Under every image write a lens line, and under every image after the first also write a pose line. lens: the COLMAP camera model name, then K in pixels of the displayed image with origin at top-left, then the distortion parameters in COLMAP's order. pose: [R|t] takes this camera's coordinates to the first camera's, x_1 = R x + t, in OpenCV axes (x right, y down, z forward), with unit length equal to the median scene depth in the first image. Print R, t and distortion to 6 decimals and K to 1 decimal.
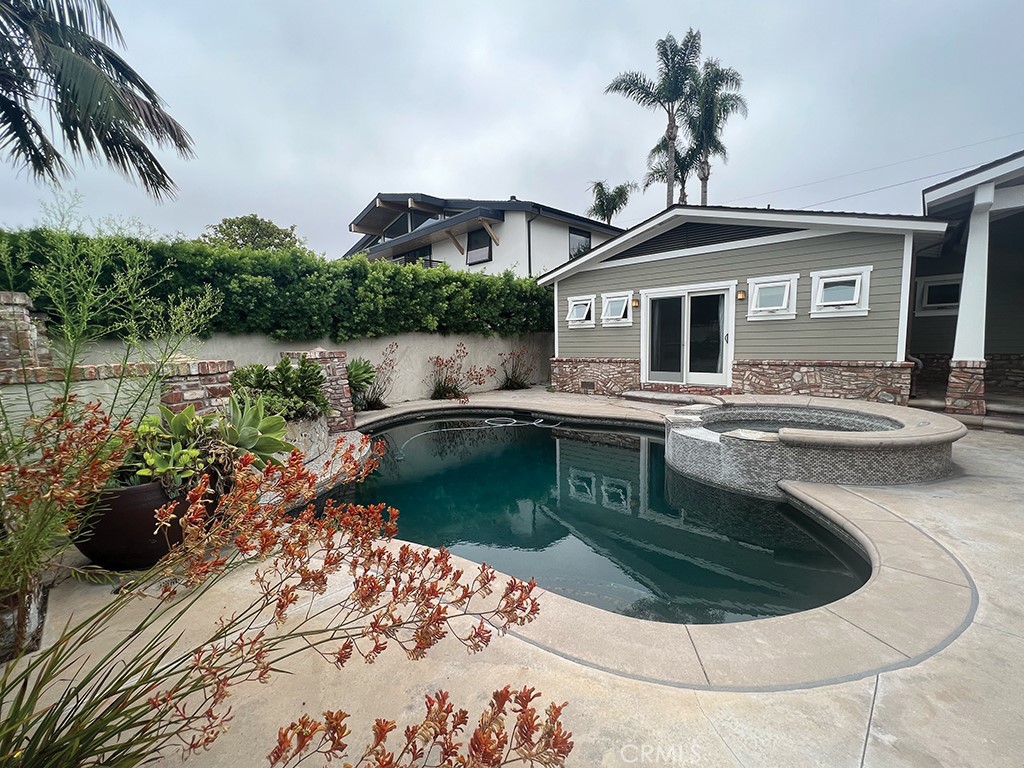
lens RADIAL K [[437.1, 0, 505.8], [0, 437.1, 382.4], [0, 0, 1]] dist [0.001408, 0.000086]
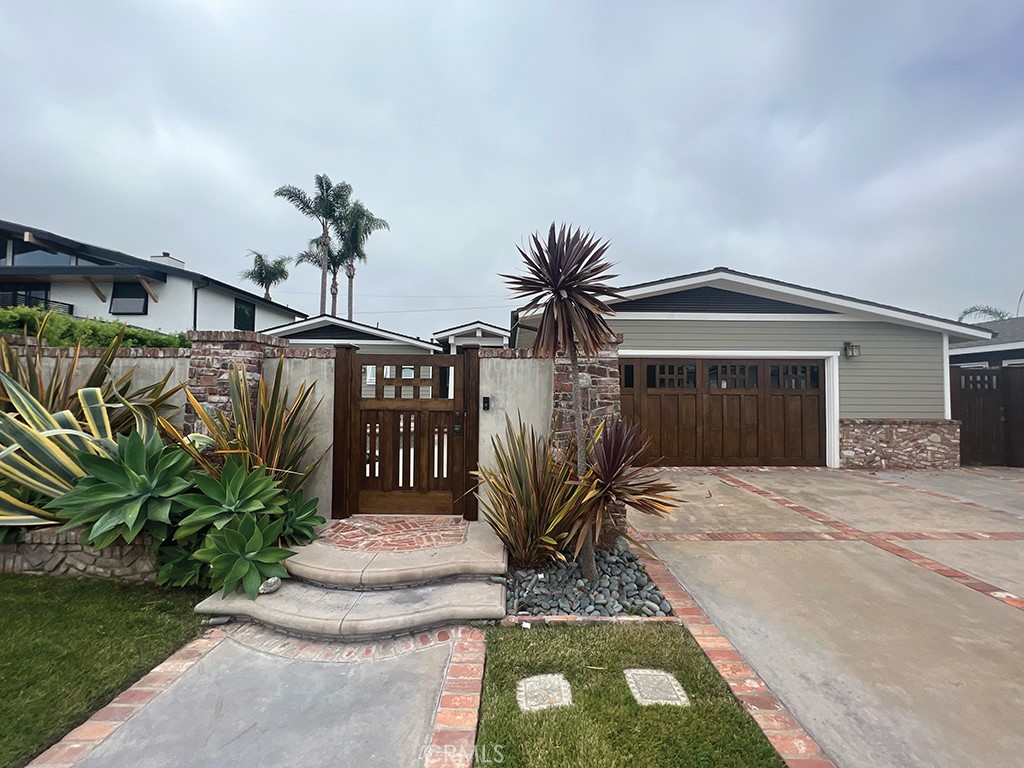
lens RADIAL K [[407.2, 0, 513.2], [0, 407.2, 378.4], [0, 0, 1]] dist [0.009120, 0.000032]
pose [[0.700661, 0.061952, 0.710799, -0.176679], [0.042901, 0.990763, -0.128643, 0.062974], [-0.712203, 0.120629, 0.691531, -0.487244]]
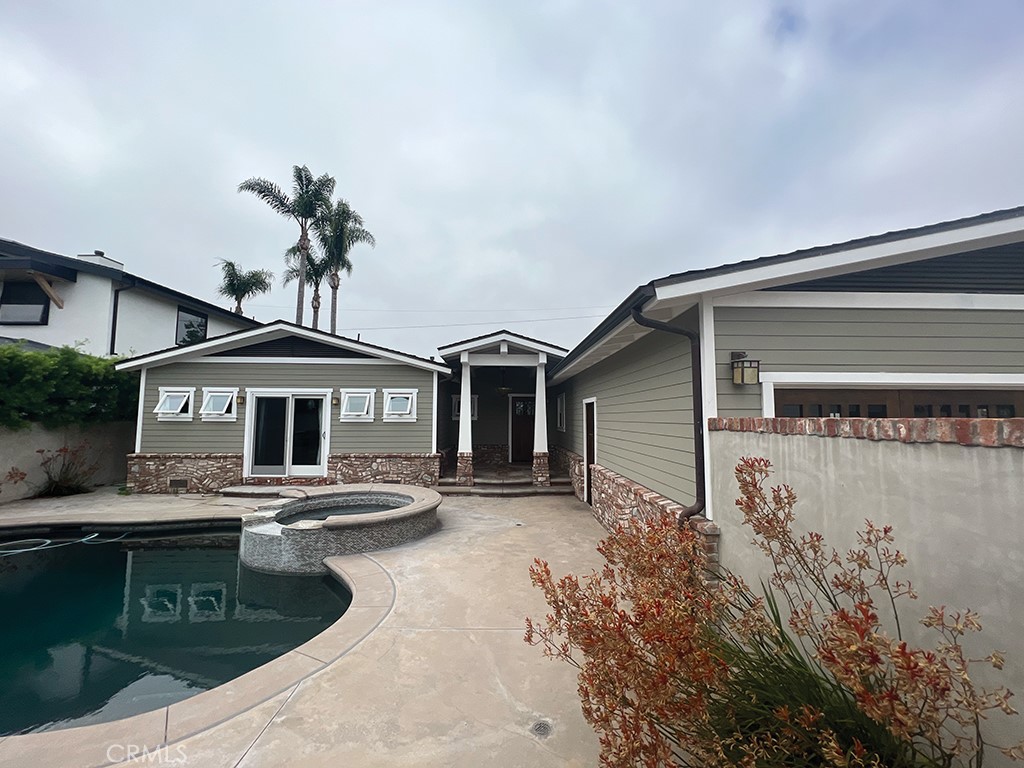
lens RADIAL K [[414.7, 0, 512.0], [0, 414.7, 384.0], [0, 0, 1]] dist [0.001719, 0.000024]
pose [[0.691042, 0.087145, 0.717542, 0.030620], [0.047321, 0.985122, -0.165216, -0.024310], [-0.721263, 0.148126, 0.676637, -0.135676]]
